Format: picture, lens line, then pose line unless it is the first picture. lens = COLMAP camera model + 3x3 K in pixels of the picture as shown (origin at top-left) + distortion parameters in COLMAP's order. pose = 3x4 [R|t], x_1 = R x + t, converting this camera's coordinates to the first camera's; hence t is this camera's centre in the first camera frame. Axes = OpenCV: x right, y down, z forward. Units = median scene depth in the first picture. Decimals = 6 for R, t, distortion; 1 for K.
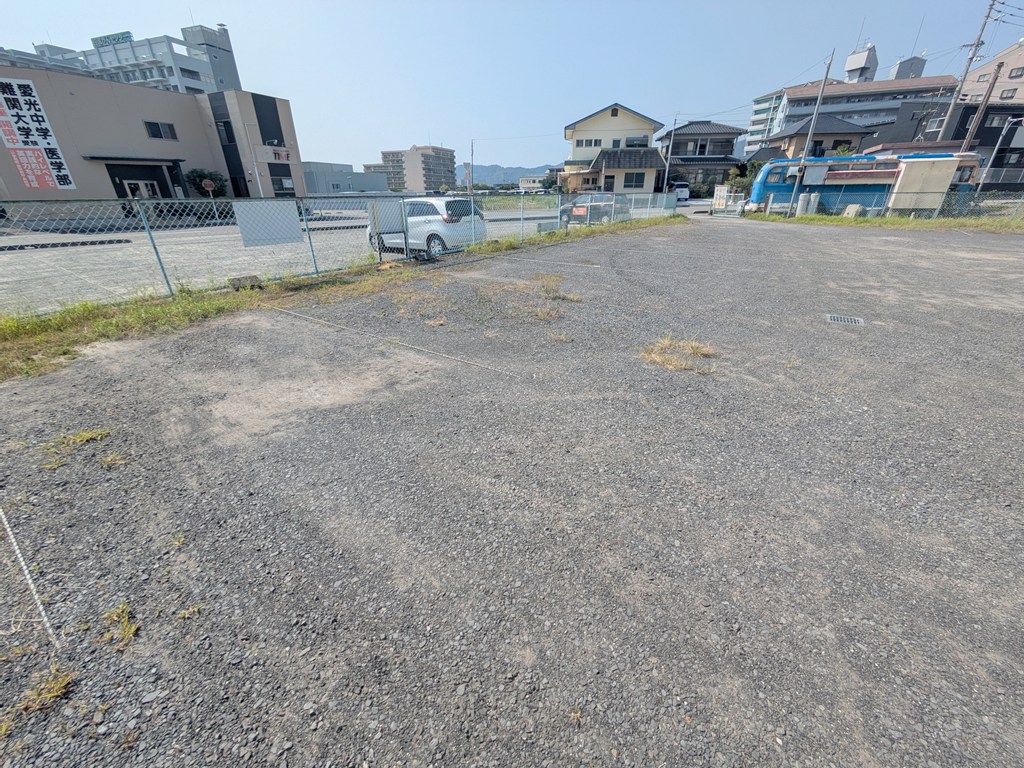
lens RADIAL K [[405.0, 0, 511.9], [0, 405.0, 384.3], [0, 0, 1]] dist [0.000074, 0.001007]
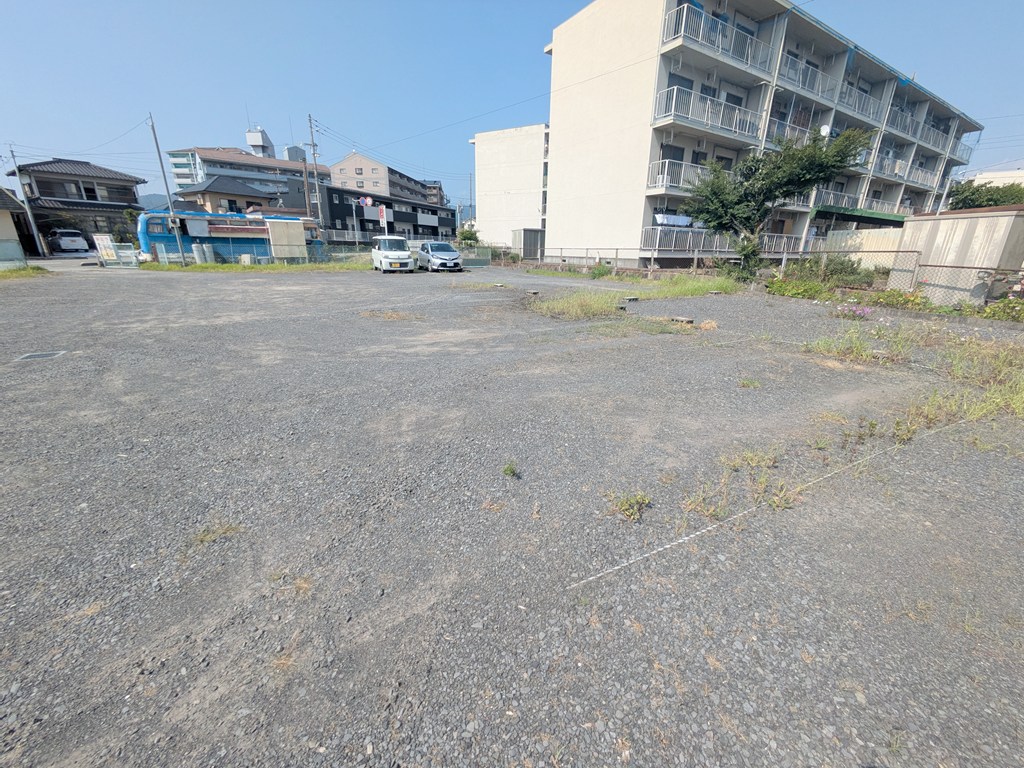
lens RADIAL K [[405.0, 0, 513.2], [0, 405.0, 380.3], [0, 0, 1]] dist [0.000074, 0.001007]
pose [[0.449695, -0.265991, 0.852657, 0.097166], [0.368114, 0.924975, 0.094406, 0.046606], [-0.813797, 0.271421, 0.513872, -0.089034]]
